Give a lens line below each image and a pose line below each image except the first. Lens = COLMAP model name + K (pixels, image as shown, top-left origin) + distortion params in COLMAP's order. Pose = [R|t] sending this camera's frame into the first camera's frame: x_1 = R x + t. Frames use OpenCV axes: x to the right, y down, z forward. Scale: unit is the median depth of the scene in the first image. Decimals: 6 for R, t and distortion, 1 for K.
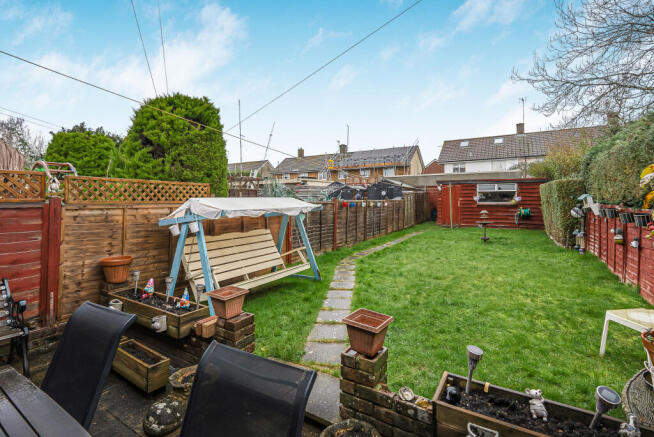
lens RADIAL K [[302.4, 0, 326.8], [0, 302.4, 207.8], [0, 0, 1]] dist [0.001151, 0.000261]
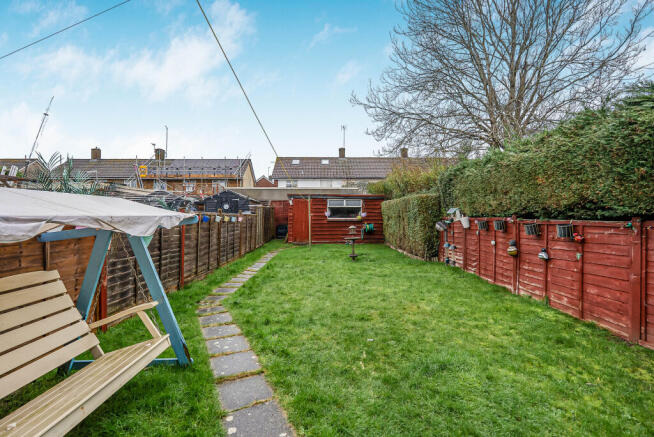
lens RADIAL K [[310.3, 0, 327.0], [0, 310.3, 218.5], [0, 0, 1]] dist [-0.006469, 0.000176]
pose [[0.845670, 0.003224, 0.533697, -0.038806], [0.008783, 0.999762, -0.019956, 0.003857], [-0.533634, 0.021564, 0.845440, 0.163368]]
